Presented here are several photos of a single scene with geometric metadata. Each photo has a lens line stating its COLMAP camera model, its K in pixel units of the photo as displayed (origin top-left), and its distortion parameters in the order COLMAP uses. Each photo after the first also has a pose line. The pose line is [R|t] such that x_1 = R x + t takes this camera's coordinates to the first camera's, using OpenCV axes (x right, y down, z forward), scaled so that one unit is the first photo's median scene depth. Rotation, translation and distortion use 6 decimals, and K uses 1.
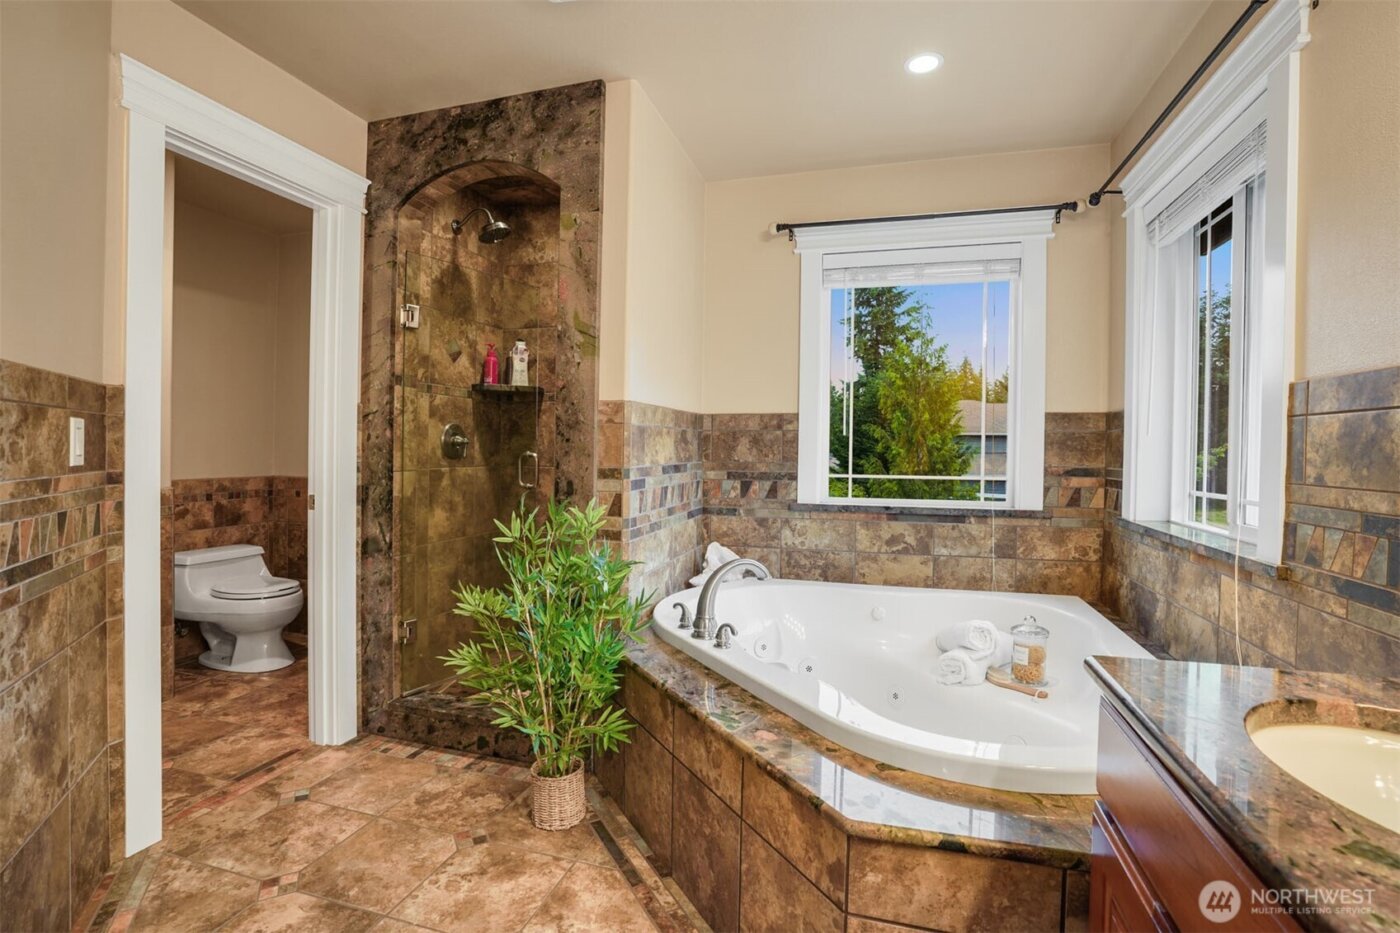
lens RADIAL K [[675.4, 0, 700.2], [0, 675.4, 459.7], [0, 0, 1]] dist [-0.000586, -0.000043]
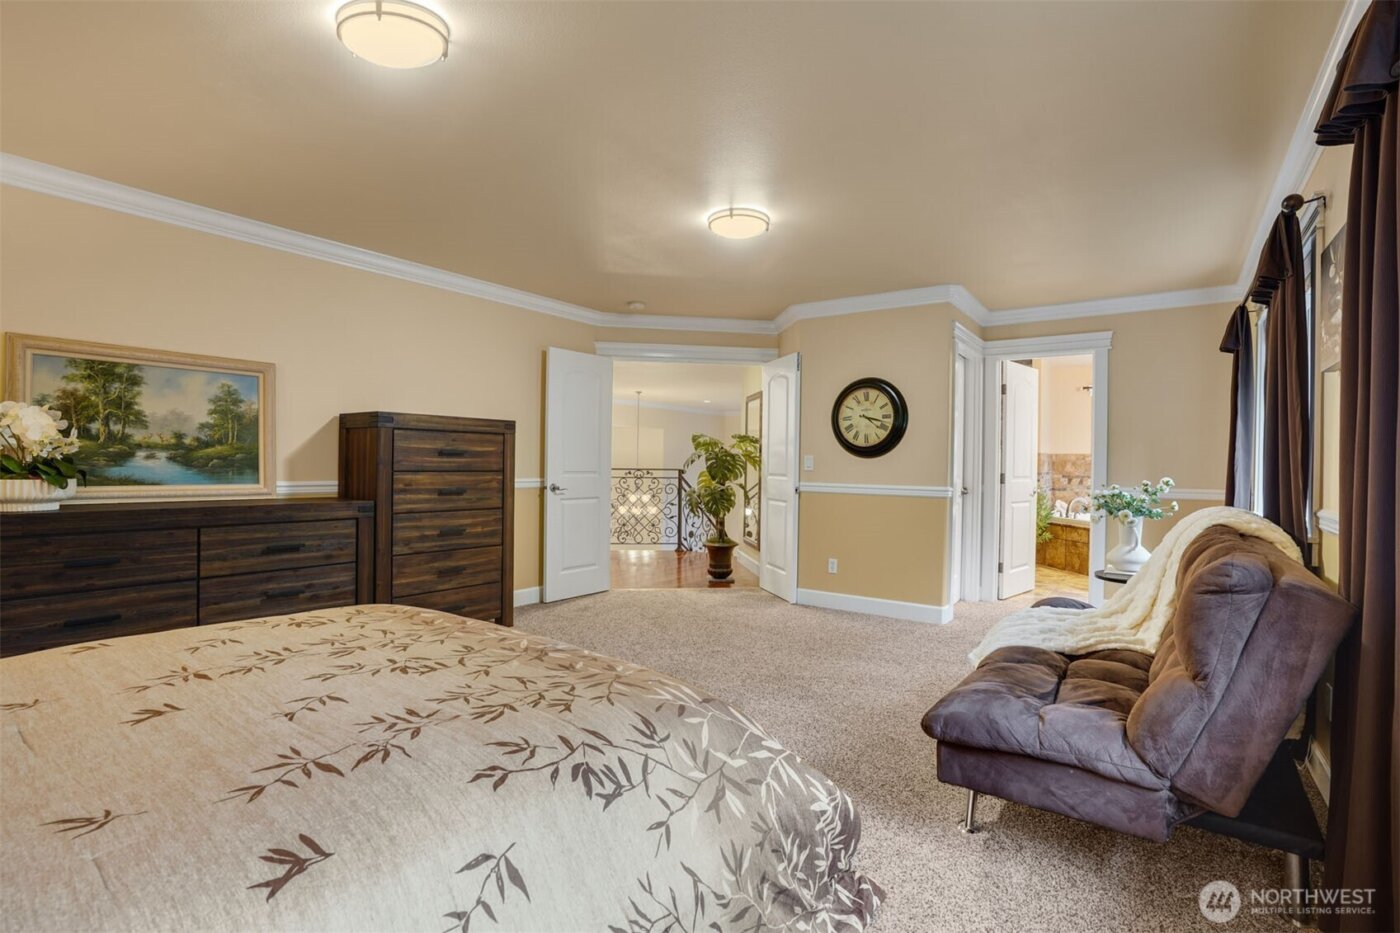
lens RADIAL K [[675.4, 0, 700.5], [0, 675.4, 466.7], [0, 0, 1]] dist [-0.000586, -0.000043]
pose [[0.945884, -0.003414, -0.324488, -0.463747], [-0.000469, 0.999929, -0.011889, 0.016973], [0.324506, 0.011397, 0.945815, -2.094761]]
